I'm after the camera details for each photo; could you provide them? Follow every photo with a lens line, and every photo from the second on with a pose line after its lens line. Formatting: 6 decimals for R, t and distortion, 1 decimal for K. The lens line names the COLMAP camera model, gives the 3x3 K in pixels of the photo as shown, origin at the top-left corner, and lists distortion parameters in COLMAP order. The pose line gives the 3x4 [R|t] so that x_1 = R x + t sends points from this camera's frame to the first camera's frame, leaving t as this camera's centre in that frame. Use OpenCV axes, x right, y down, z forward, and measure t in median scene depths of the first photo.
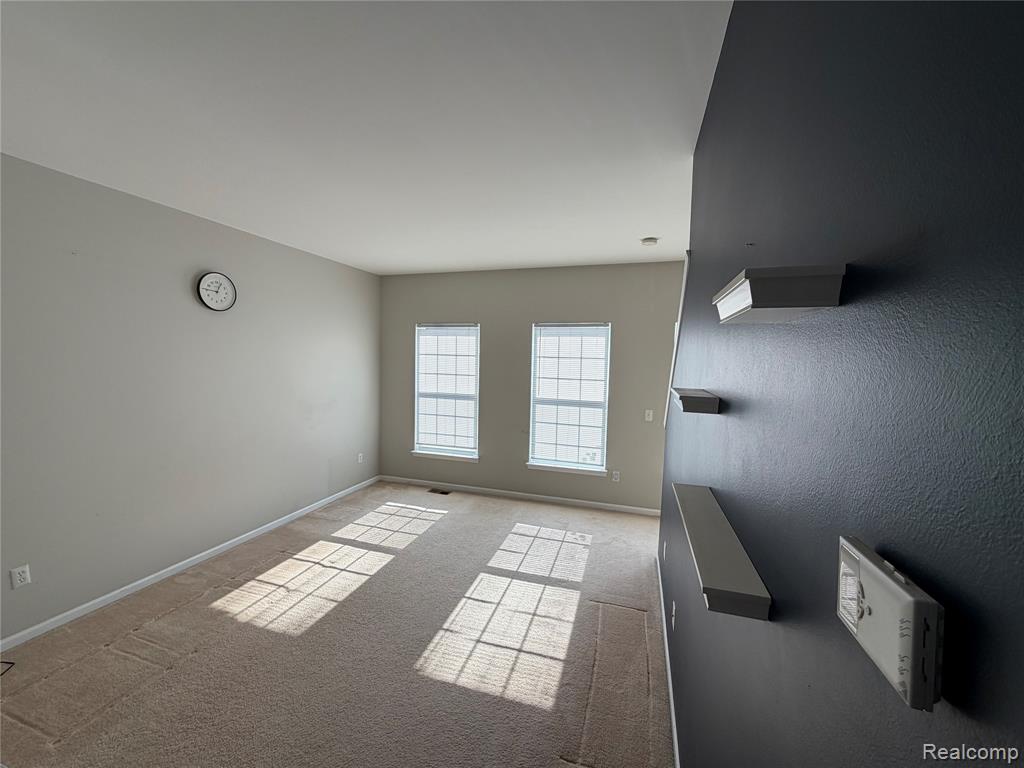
lens RADIAL K [[404.6, 0, 504.9], [0, 404.6, 380.2], [0, 0, 1]] dist [-0.000968, 0.000151]
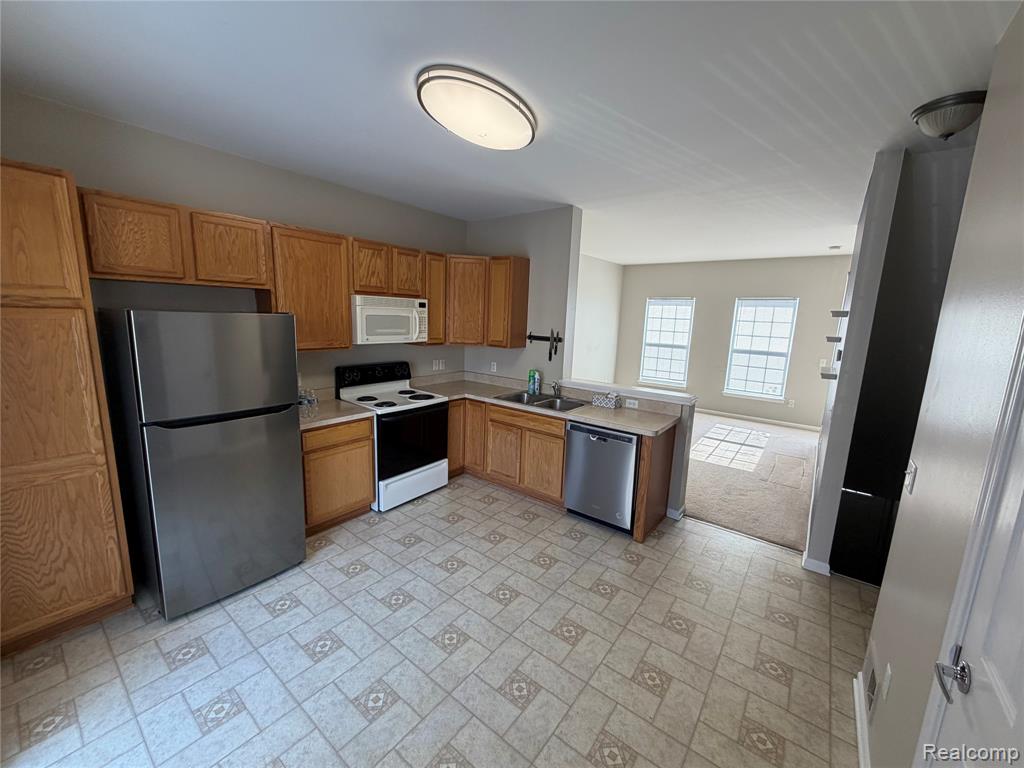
lens RADIAL K [[404.6, 0, 506.8], [0, 404.6, 385.2], [0, 0, 1]] dist [-0.000968, 0.000151]
pose [[0.939469, 0.067414, -0.335937, -0.238509], [-0.030322, 0.992964, 0.114466, 0.039435], [0.341290, -0.097351, 0.934903, -0.828623]]
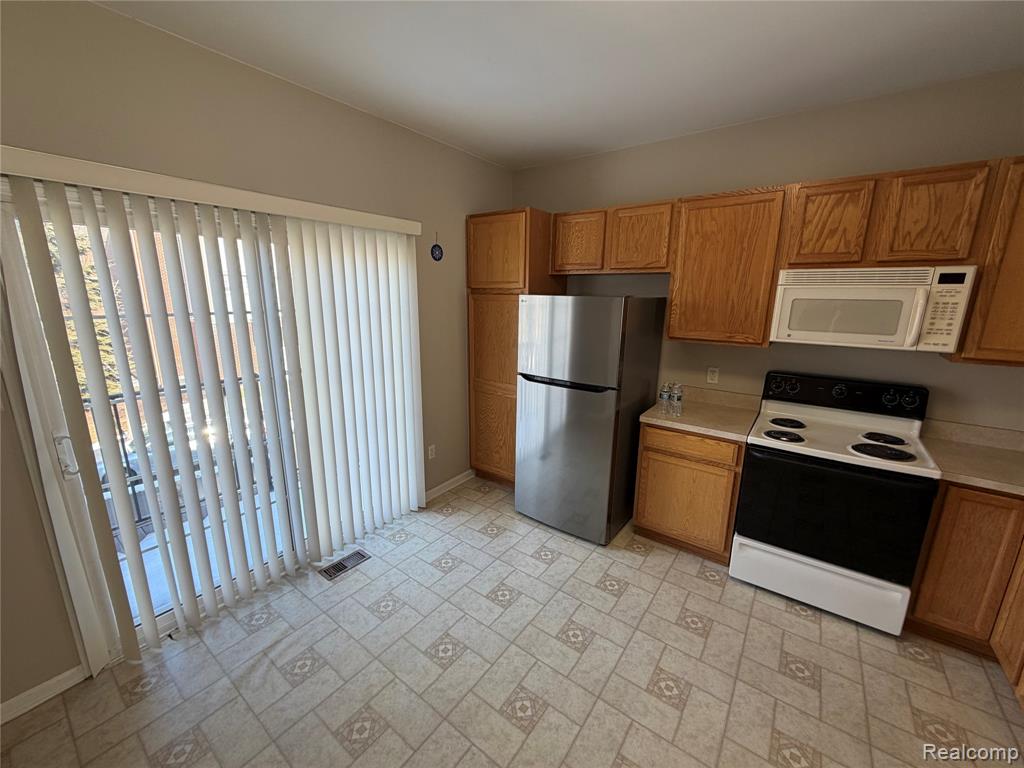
lens RADIAL K [[404.6, 0, 508.7], [0, 404.6, 384.8], [0, 0, 1]] dist [-0.000968, 0.000151]
pose [[-0.316902, 0.182425, -0.930749, -0.133400], [-0.069662, 0.974201, 0.214661, 0.022797], [0.945897, 0.132864, -0.296018, -0.320196]]
